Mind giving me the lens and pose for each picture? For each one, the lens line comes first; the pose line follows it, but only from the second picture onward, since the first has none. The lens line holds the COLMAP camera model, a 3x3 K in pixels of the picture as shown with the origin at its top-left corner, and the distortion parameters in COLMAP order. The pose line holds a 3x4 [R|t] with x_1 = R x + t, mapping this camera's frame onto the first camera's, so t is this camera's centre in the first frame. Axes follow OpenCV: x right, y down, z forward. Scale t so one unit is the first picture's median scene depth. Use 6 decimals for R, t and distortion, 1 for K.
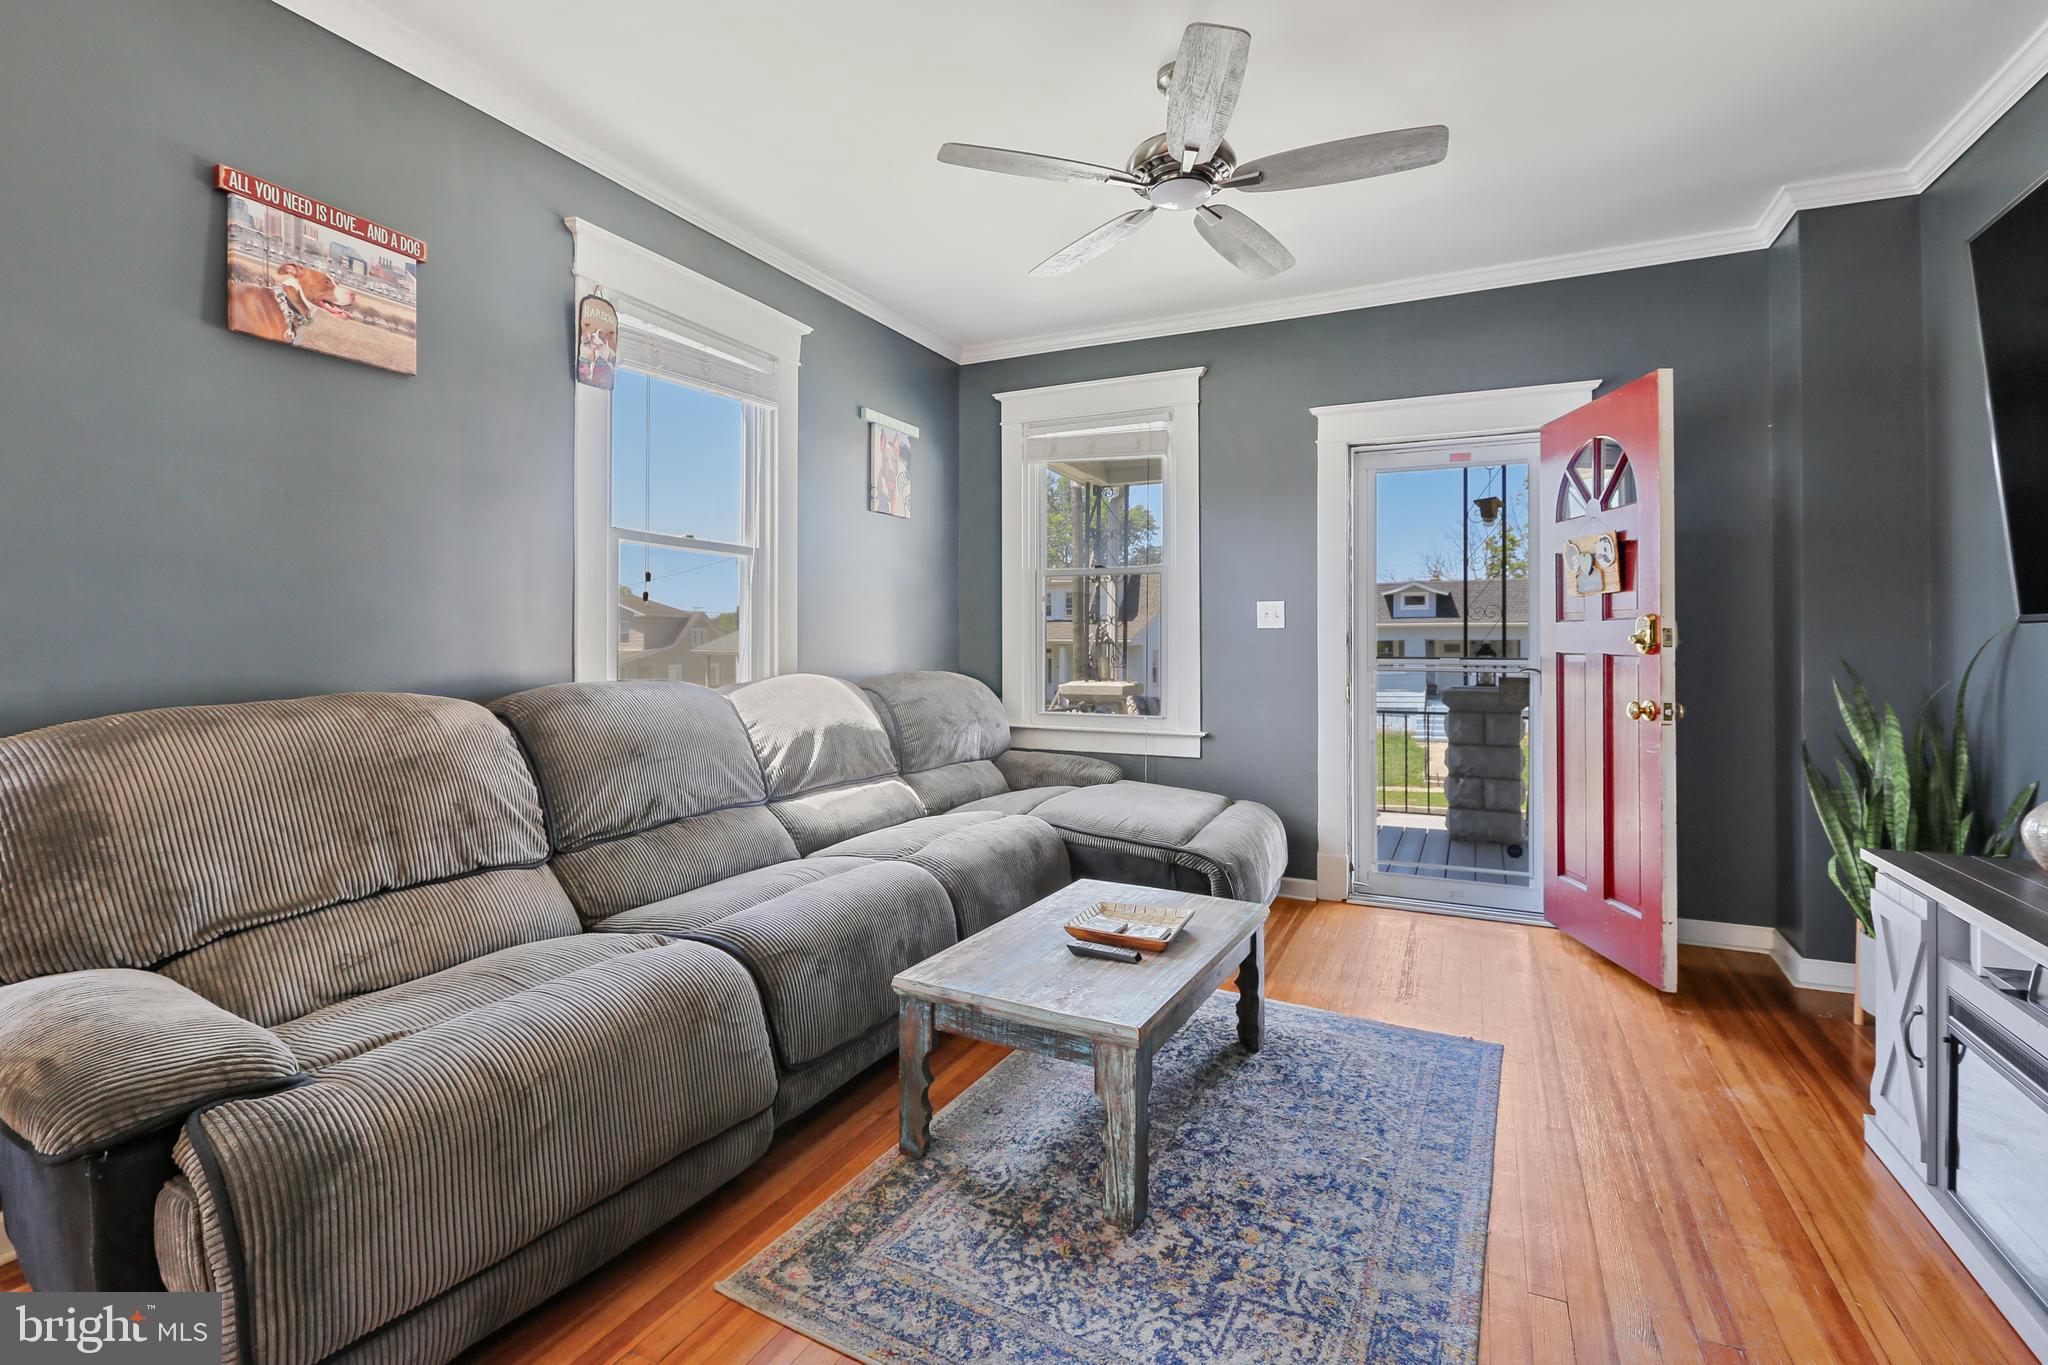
lens RADIAL K [[959.8, 0, 1024.6], [0, 959.8, 640.7], [0, 0, 1]] dist [0.000204, -0.000283]
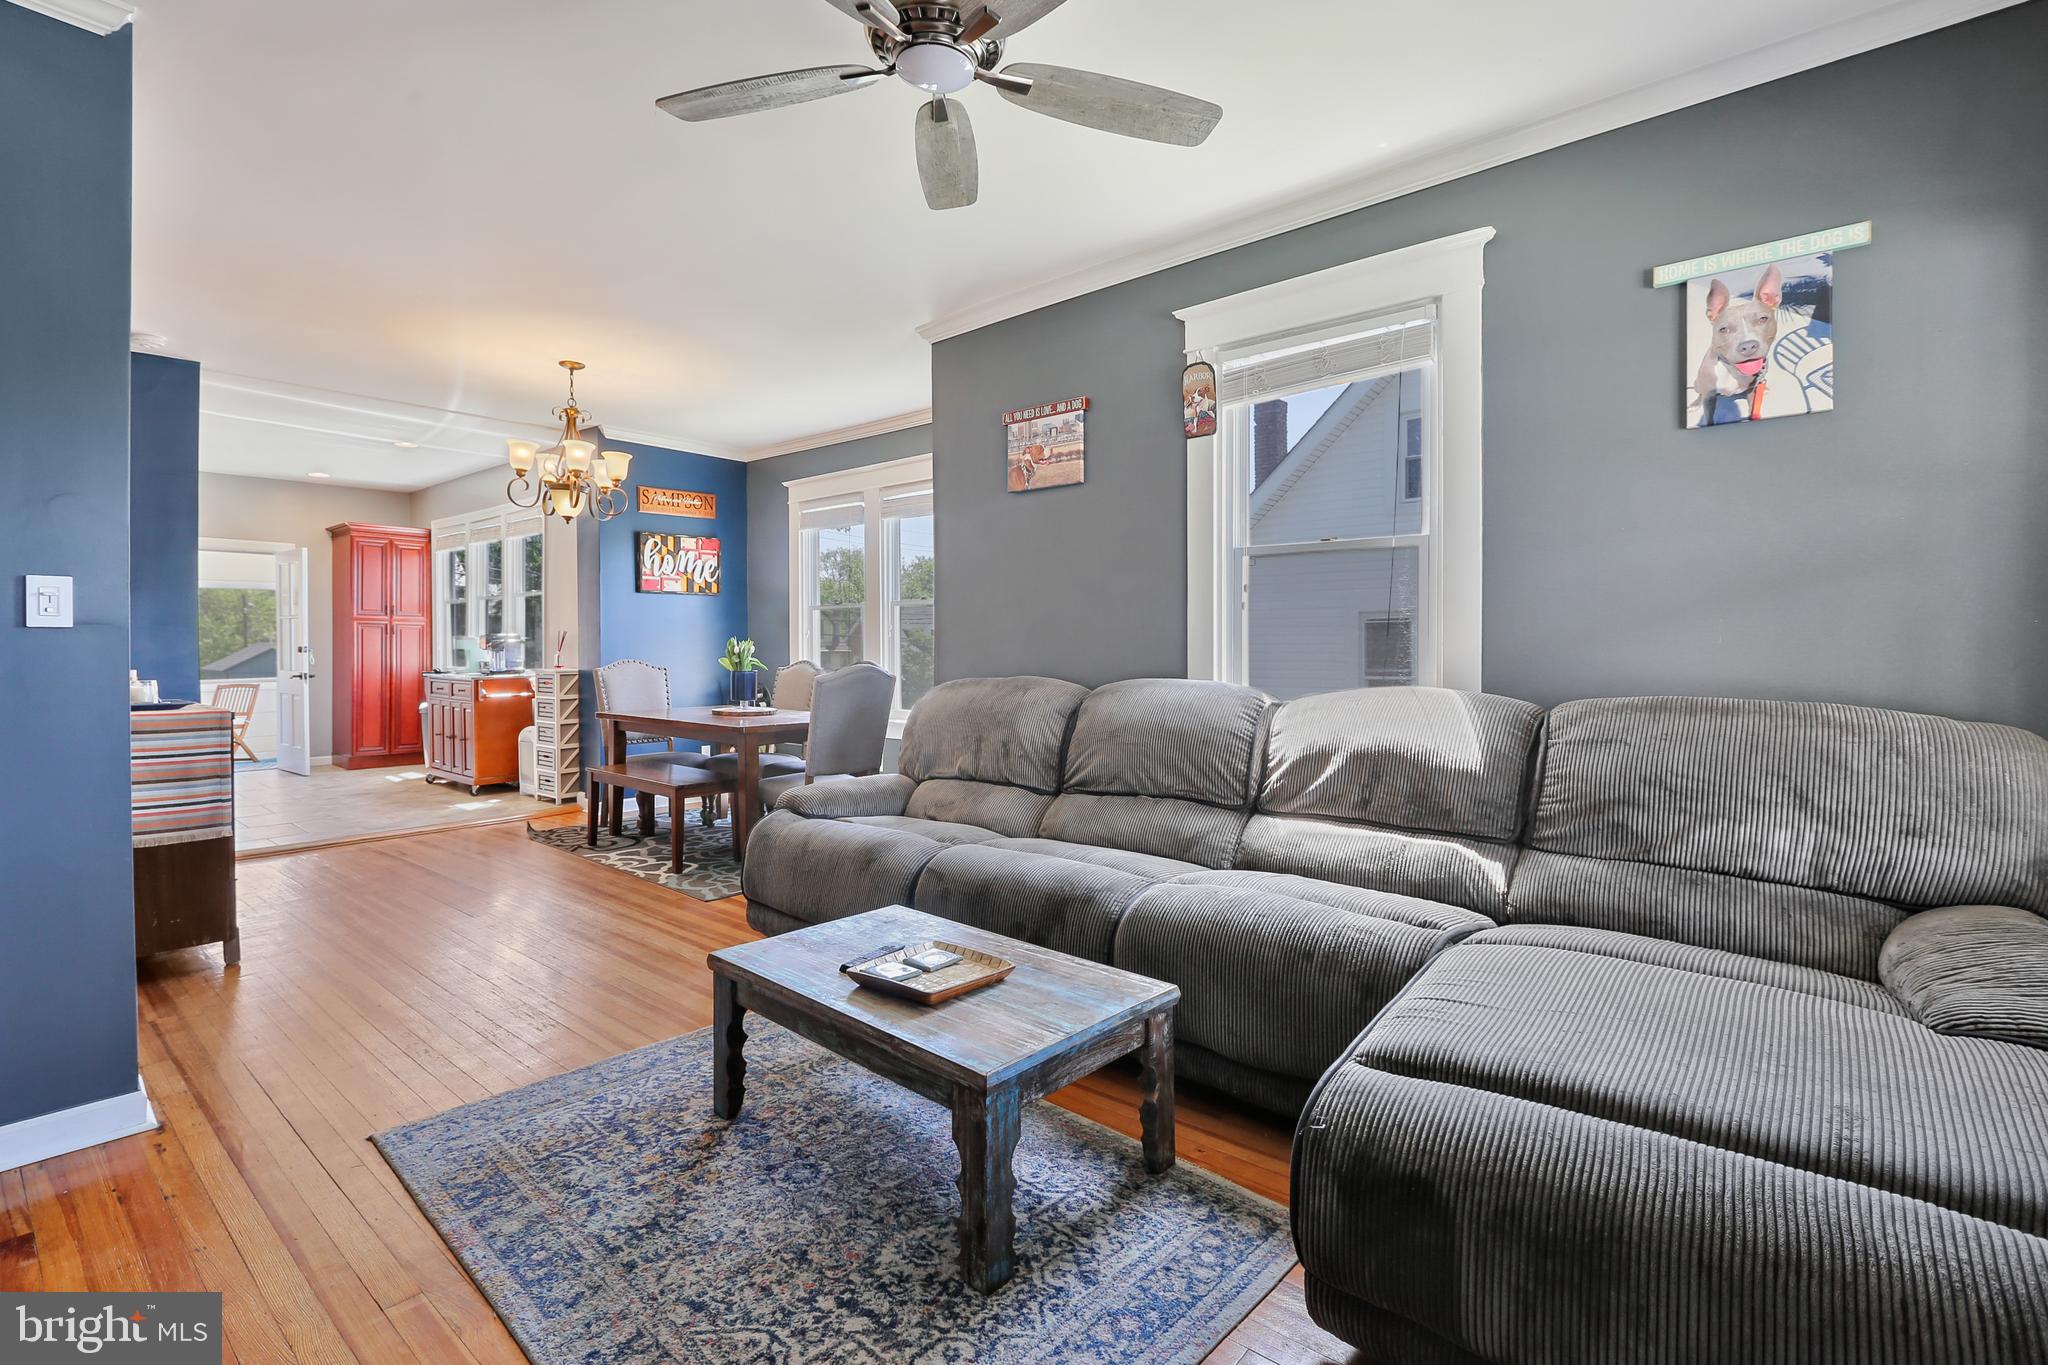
lens RADIAL K [[959.8, 0, 1024.6], [0, 959.8, 640.7], [0, 0, 1]] dist [0.000204, -0.000283]
pose [[-0.273521, -0.006868, -0.961842, 1.080522], [0.002640, 0.999965, -0.007891, 0.005178], [0.961862, -0.004698, -0.273493, 1.539172]]
